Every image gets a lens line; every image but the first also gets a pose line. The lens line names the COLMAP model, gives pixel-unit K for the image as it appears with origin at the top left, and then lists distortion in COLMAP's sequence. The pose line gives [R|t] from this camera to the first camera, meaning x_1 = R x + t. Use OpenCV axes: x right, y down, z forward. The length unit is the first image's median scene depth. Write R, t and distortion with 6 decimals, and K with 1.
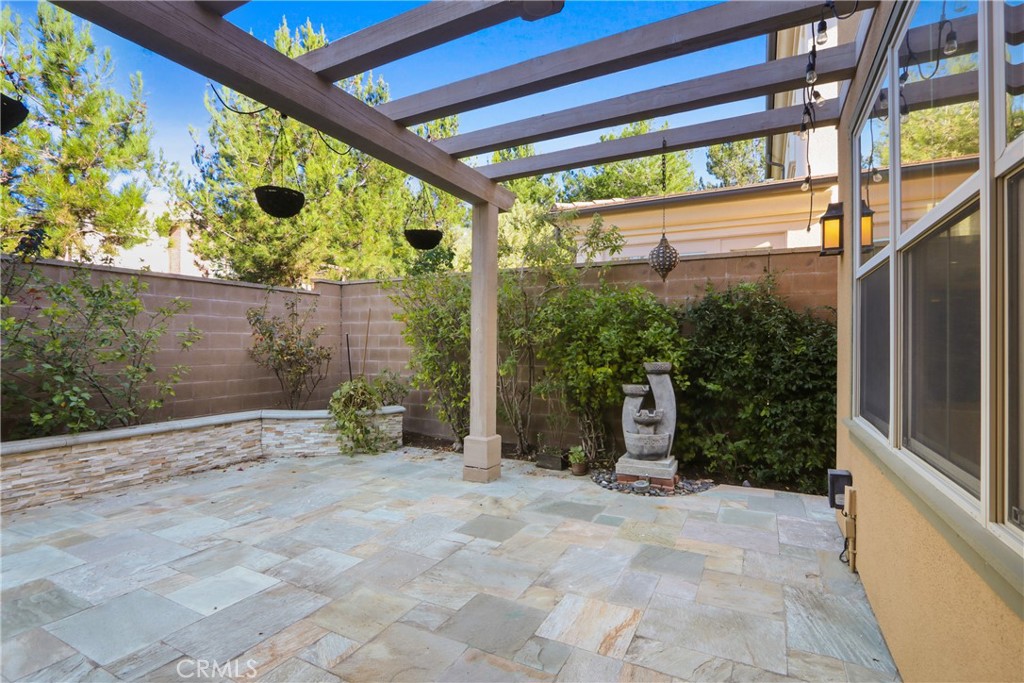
lens RADIAL K [[470.4, 0, 513.6], [0, 470.4, 344.3], [0, 0, 1]] dist [-0.012146, 0.000678]
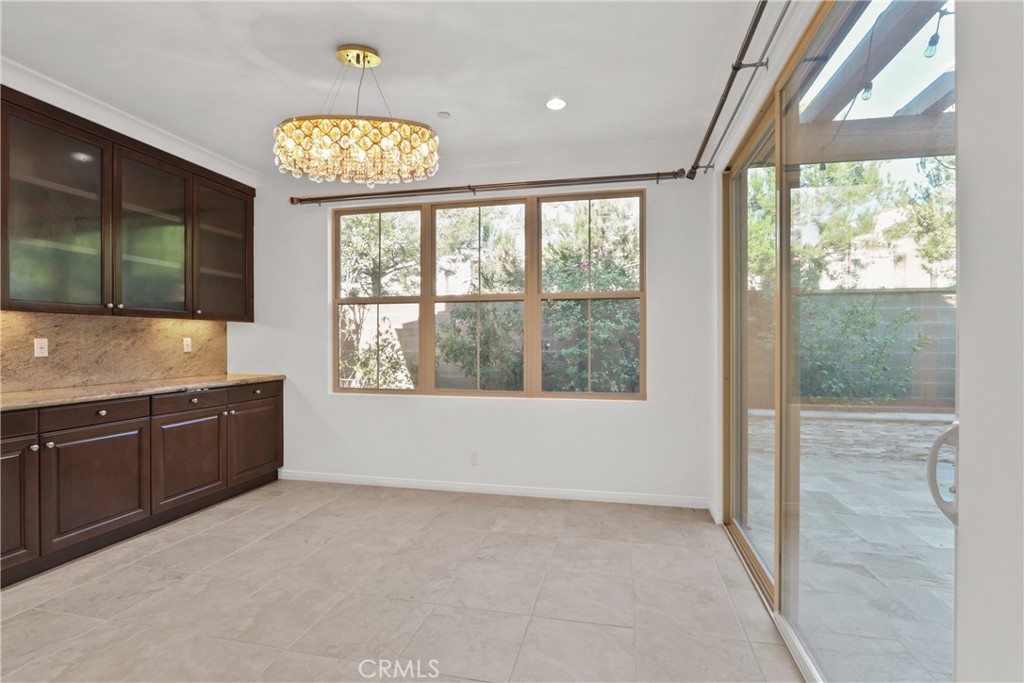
lens RADIAL K [[523.8, 0, 479.9], [0, 523.8, 337.5], [0, 0, 1]] dist [-0.015624, -0.001784]
pose [[0.264038, -0.008493, -0.964475, 0.288696], [-0.000394, 0.999960, -0.008913, -0.018334], [0.964512, 0.002734, 0.264024, -0.437897]]
